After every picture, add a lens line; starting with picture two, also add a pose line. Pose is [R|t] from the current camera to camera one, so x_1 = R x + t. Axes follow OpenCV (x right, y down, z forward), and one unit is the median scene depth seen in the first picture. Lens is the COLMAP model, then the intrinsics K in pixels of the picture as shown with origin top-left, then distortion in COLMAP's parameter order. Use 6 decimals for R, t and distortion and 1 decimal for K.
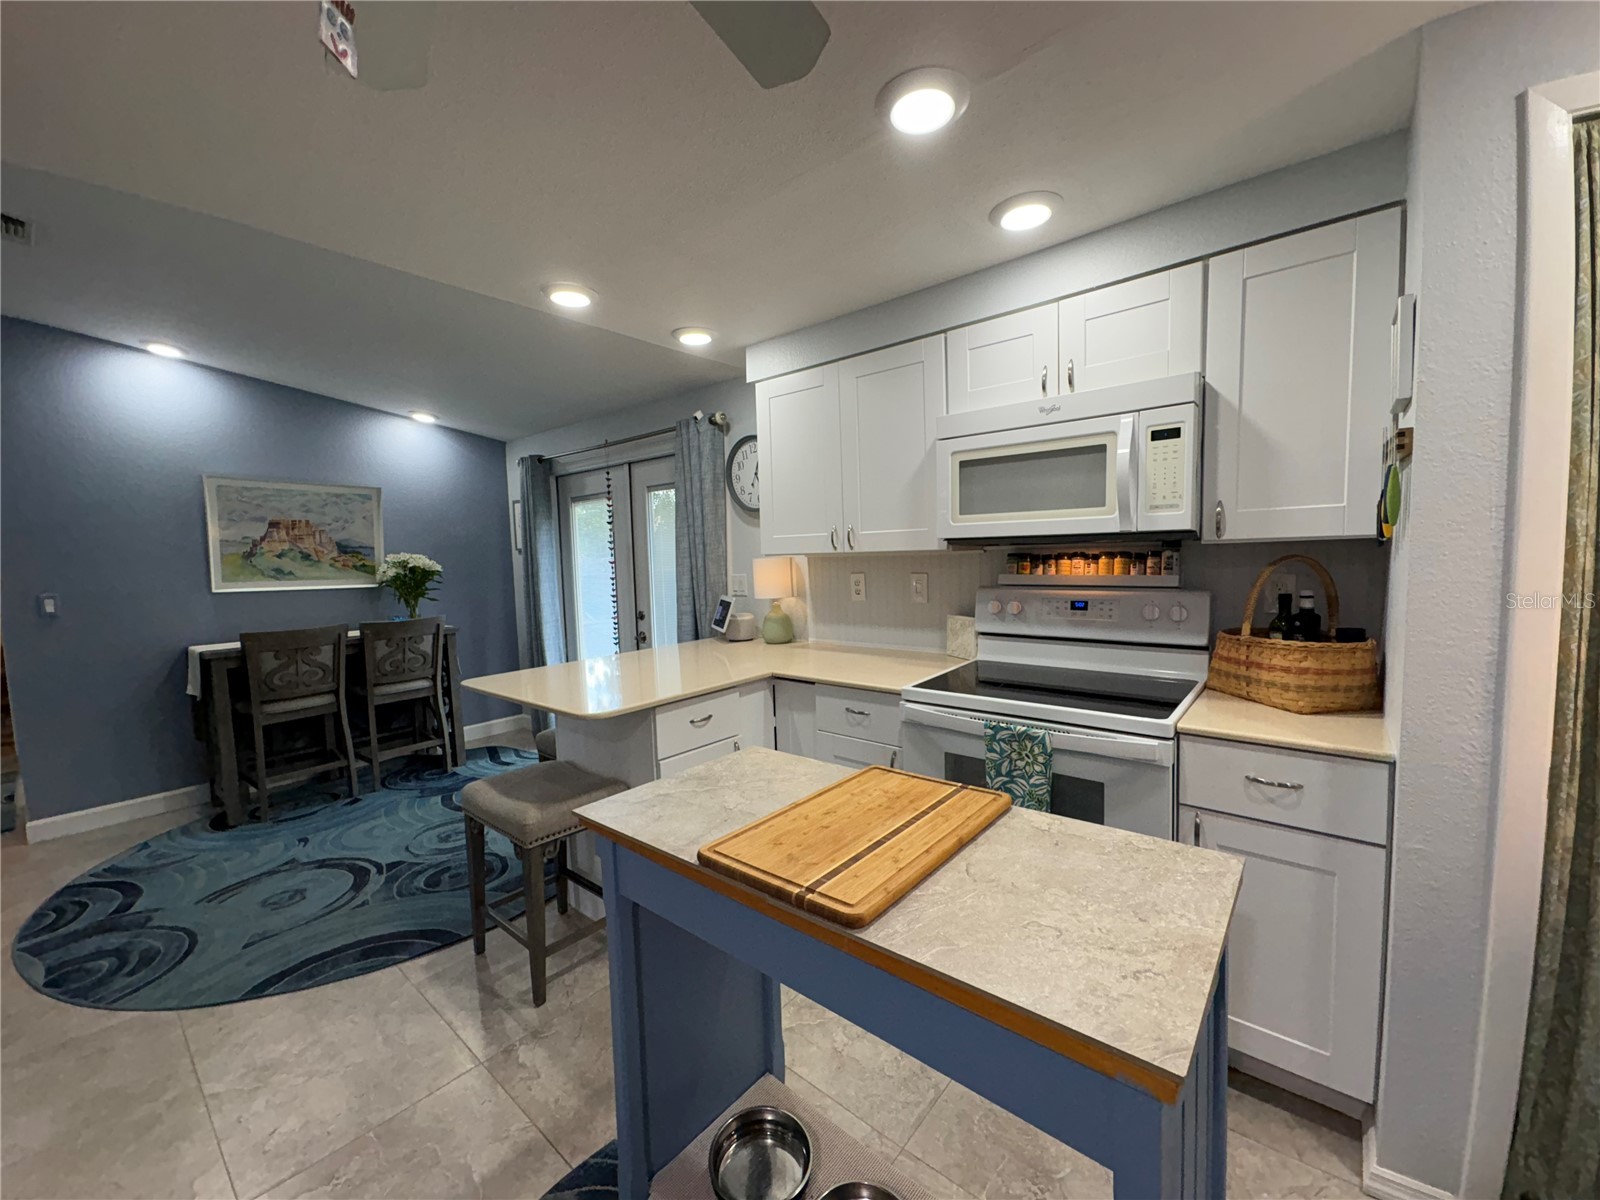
lens RADIAL K [[639.1, 0, 800.7], [0, 639.1, 598.4], [0, 0, 1]] dist [-0.001352, 0.000301]
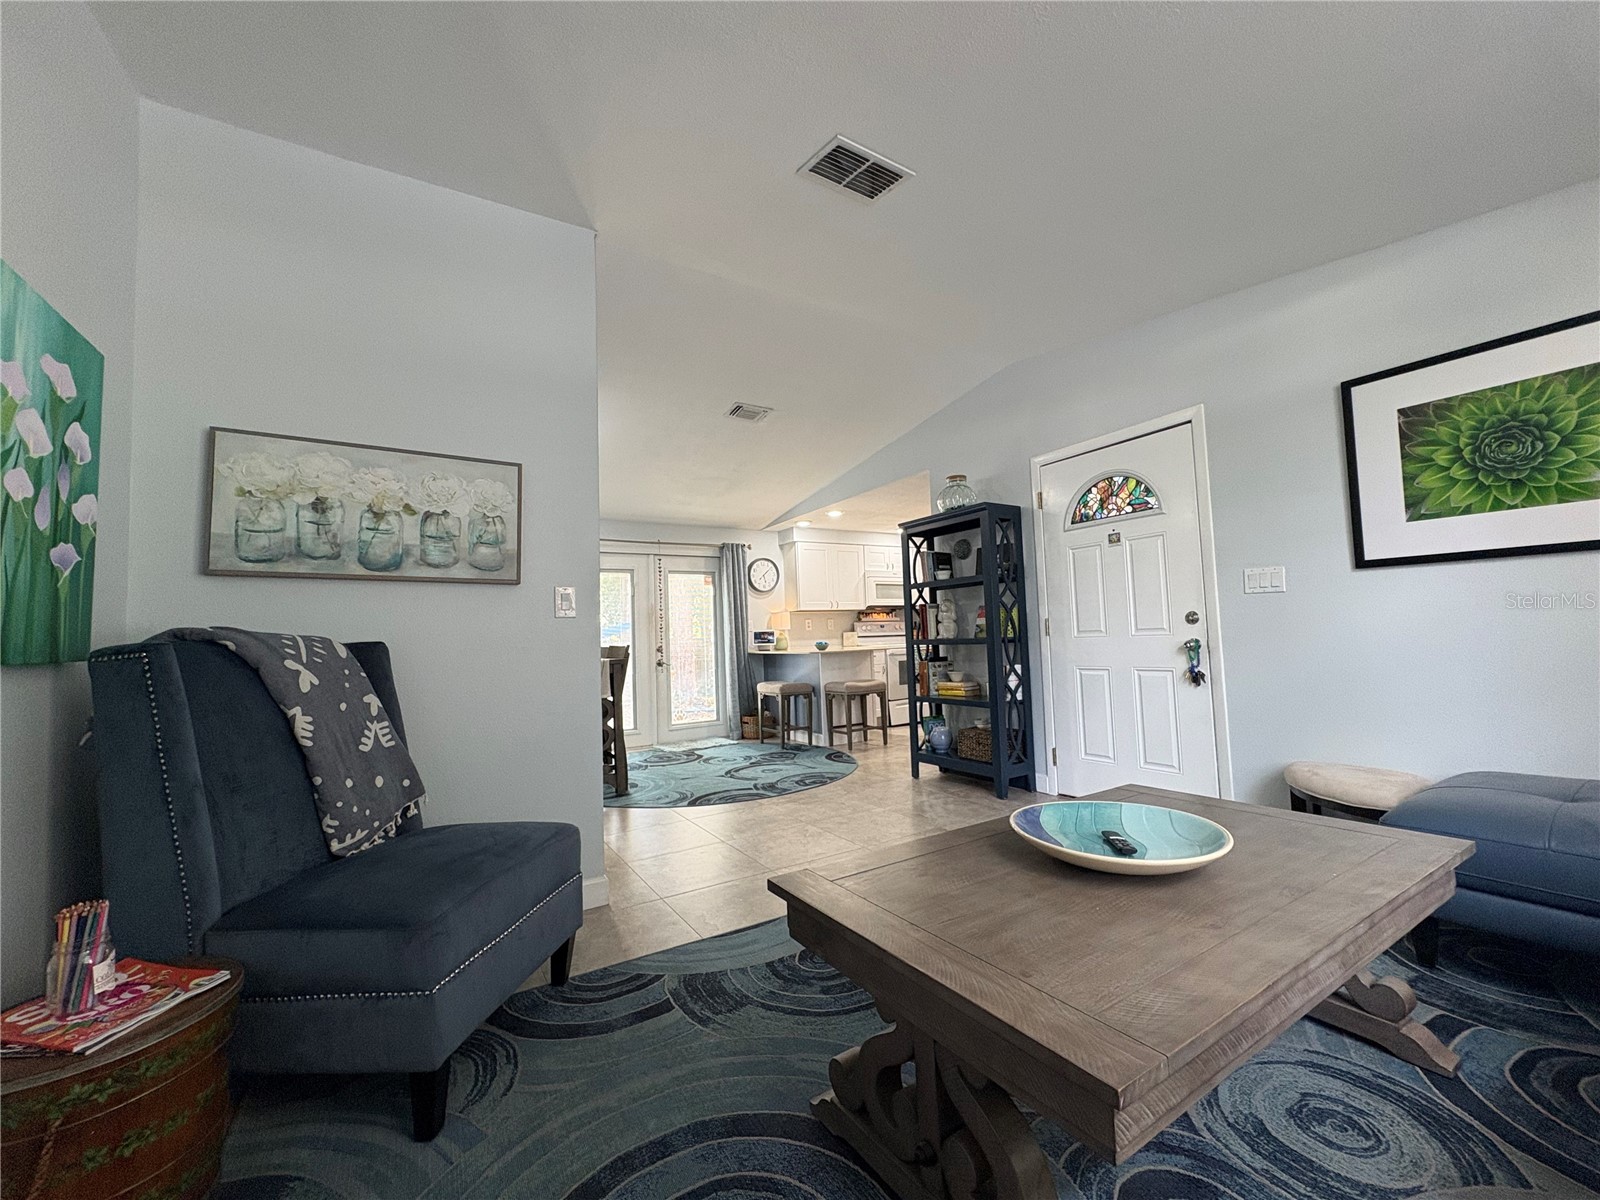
lens RADIAL K [[639.1, 0, 801.6], [0, 639.1, 601.6], [0, 0, 1]] dist [-0.001352, 0.000301]
pose [[0.314299, 0.072792, 0.946529, -2.942057], [0.097700, 0.989282, -0.108521, 0.207529], [-0.944283, 0.126584, 0.303819, 0.301200]]
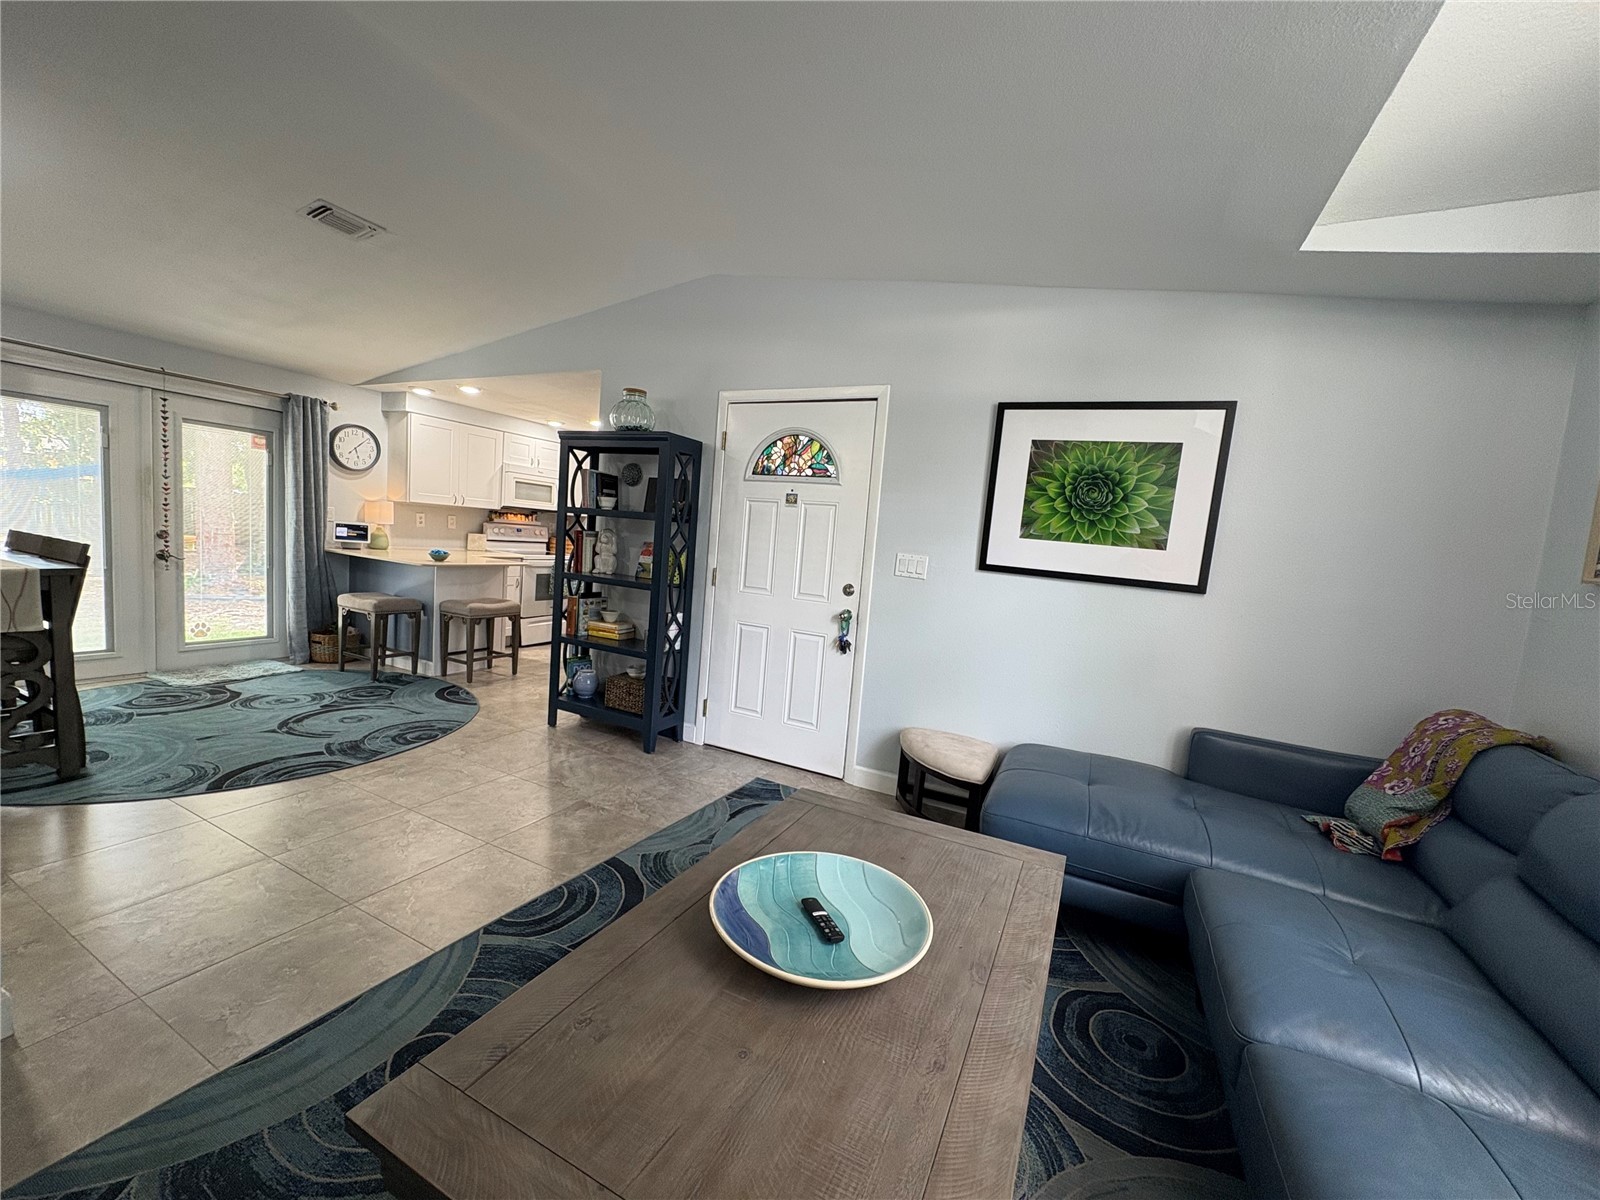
lens RADIAL K [[639.1, 0, 801.5], [0, 639.1, 601.6], [0, 0, 1]] dist [-0.001352, 0.000301]
pose [[-0.233650, -0.087747, 0.968353, -2.753999], [-0.004396, 0.996005, 0.089192, 0.069055], [-0.972311, 0.016583, -0.233102, 0.374015]]
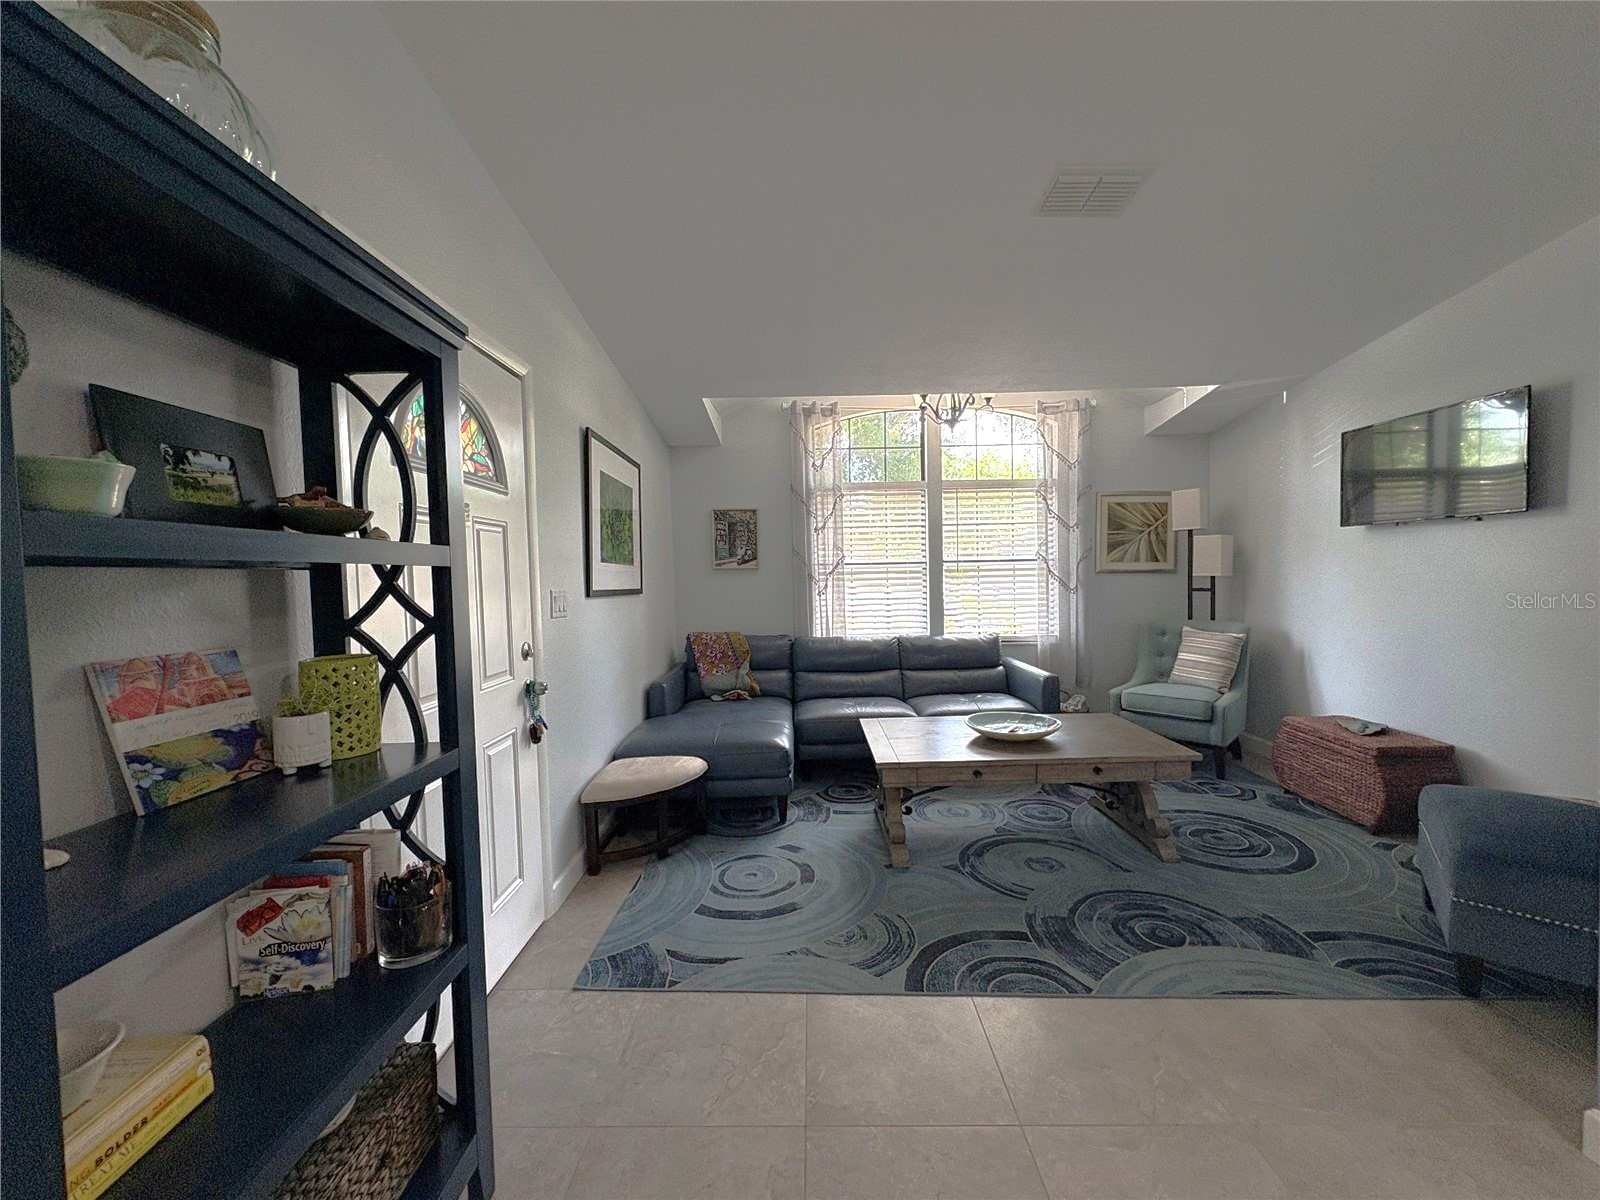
lens RADIAL K [[639.1, 0, 796.5], [0, 639.1, 598.7], [0, 0, 1]] dist [-0.001352, 0.000301]
pose [[-0.772870, 0.071960, -0.630471, -1.041281], [-0.000426, 0.993490, 0.113916, -0.024350], [0.634564, 0.088311, -0.767808, 0.959824]]
